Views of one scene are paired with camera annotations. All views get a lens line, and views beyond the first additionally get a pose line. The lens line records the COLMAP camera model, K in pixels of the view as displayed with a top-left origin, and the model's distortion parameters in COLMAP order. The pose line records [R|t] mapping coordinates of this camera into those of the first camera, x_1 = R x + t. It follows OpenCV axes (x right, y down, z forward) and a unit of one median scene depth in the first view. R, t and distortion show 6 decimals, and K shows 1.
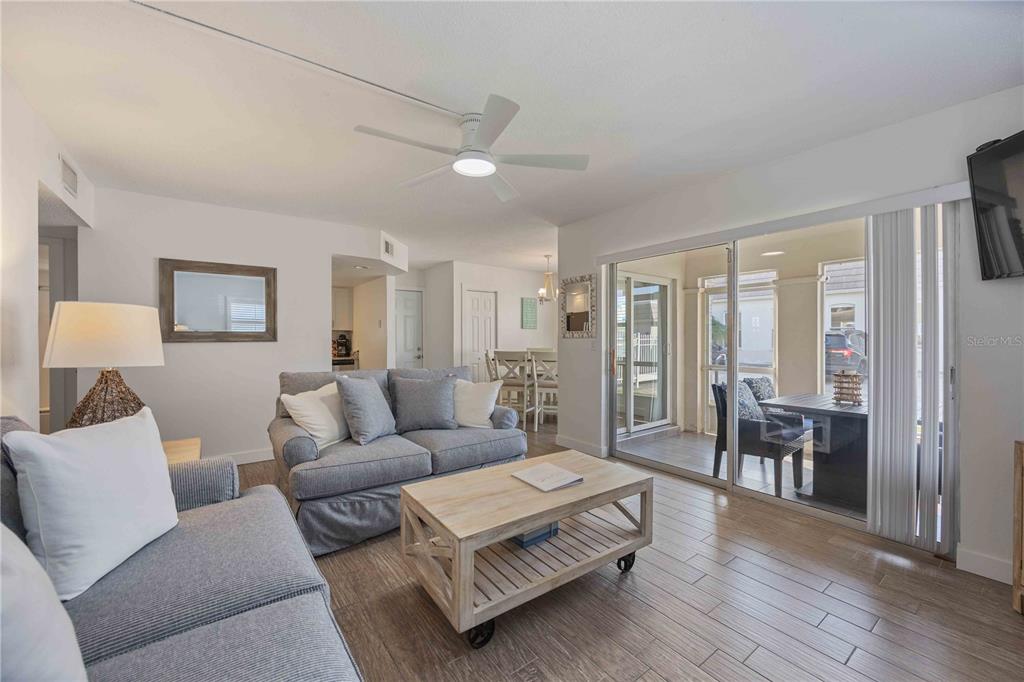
lens RADIAL K [[407.0, 0, 509.8], [0, 407.0, 343.6], [0, 0, 1]] dist [-0.000382, 0.000003]
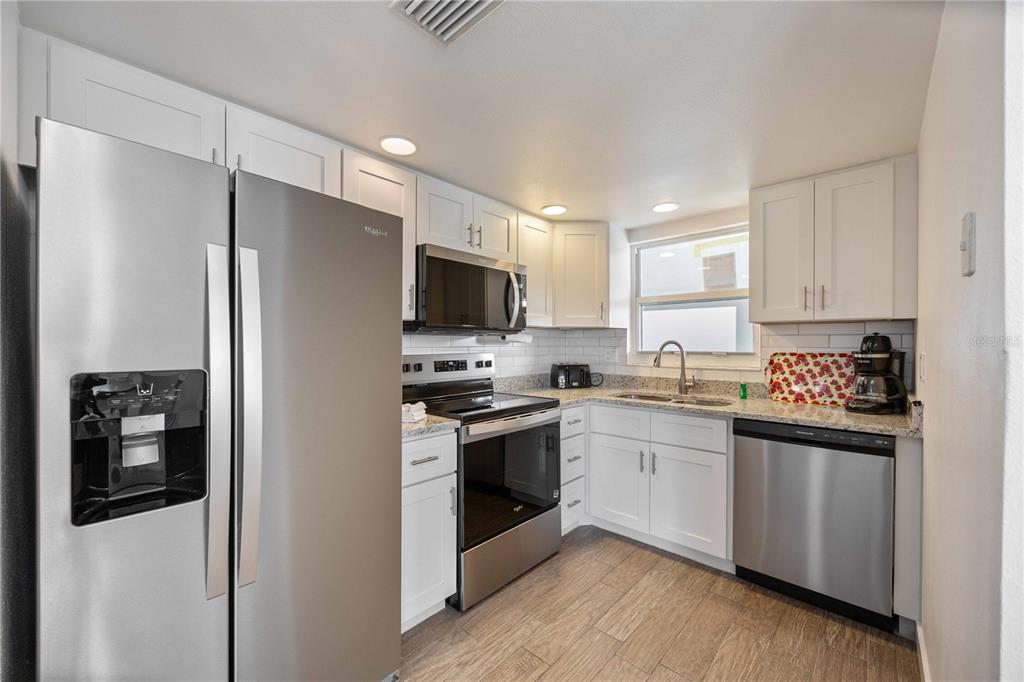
lens RADIAL K [[398.4, 0, 512.7], [0, 398.4, 345.9], [0, 0, 1]] dist [-0.000776, -0.000036]
pose [[0.193158, 0.008322, -0.981132, -0.222247], [-0.014283, 0.999882, 0.005669, -0.014091], [0.981064, 0.012918, 0.193254, 0.830122]]
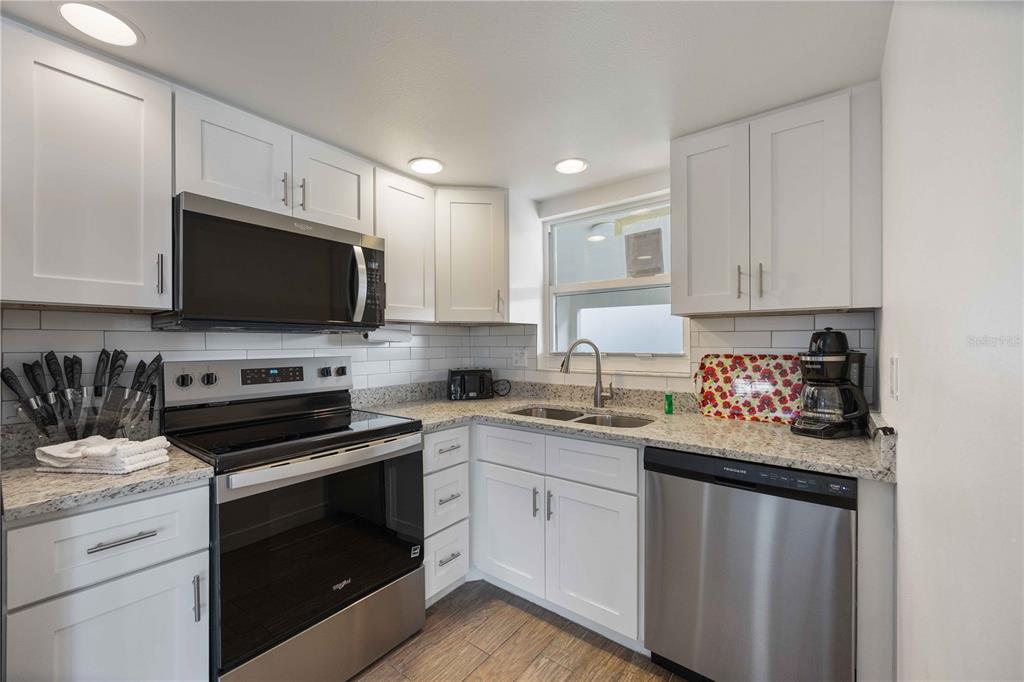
lens RADIAL K [[407.0, 0, 509.8], [0, 407.0, 343.6], [0, 0, 1]] dist [-0.000382, 0.000003]
pose [[0.270460, 0.003612, -0.962724, -0.298929], [-0.010146, 0.999948, 0.000901, -0.015753], [0.962678, 0.009525, 0.270483, 0.931489]]
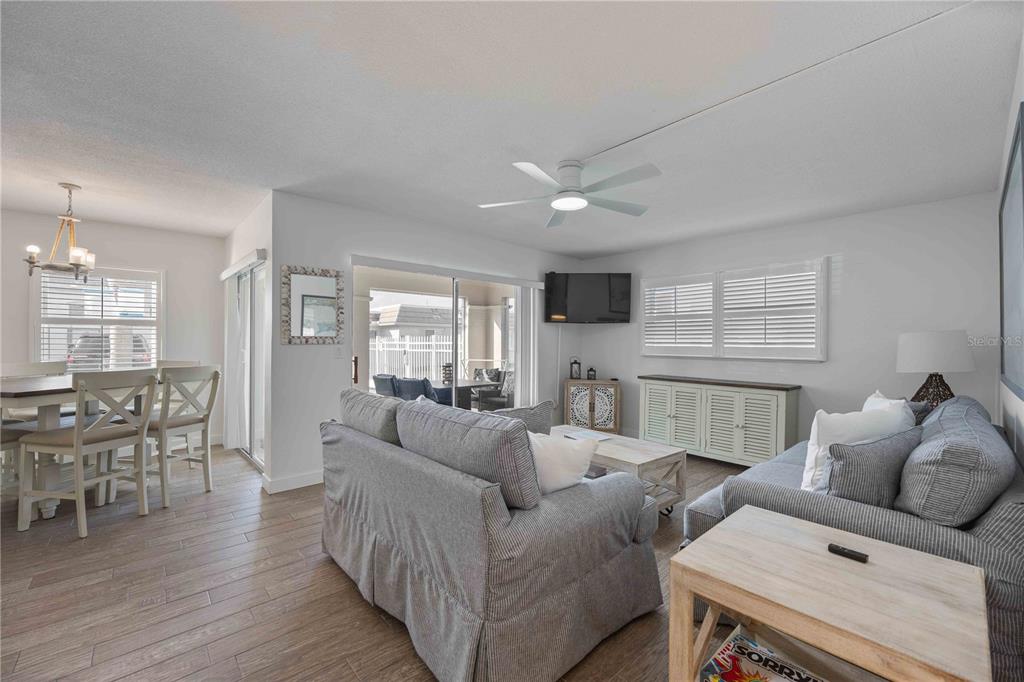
lens RADIAL K [[416.3, 0, 510.4], [0, 416.3, 339.6], [0, 0, 1]] dist [-0.000734, 0.000190]
pose [[-0.098175, 0.005110, 0.995156, -0.491612], [0.009210, 0.999949, -0.004226, -0.010968], [-0.995127, 0.008750, -0.098217, 0.492339]]
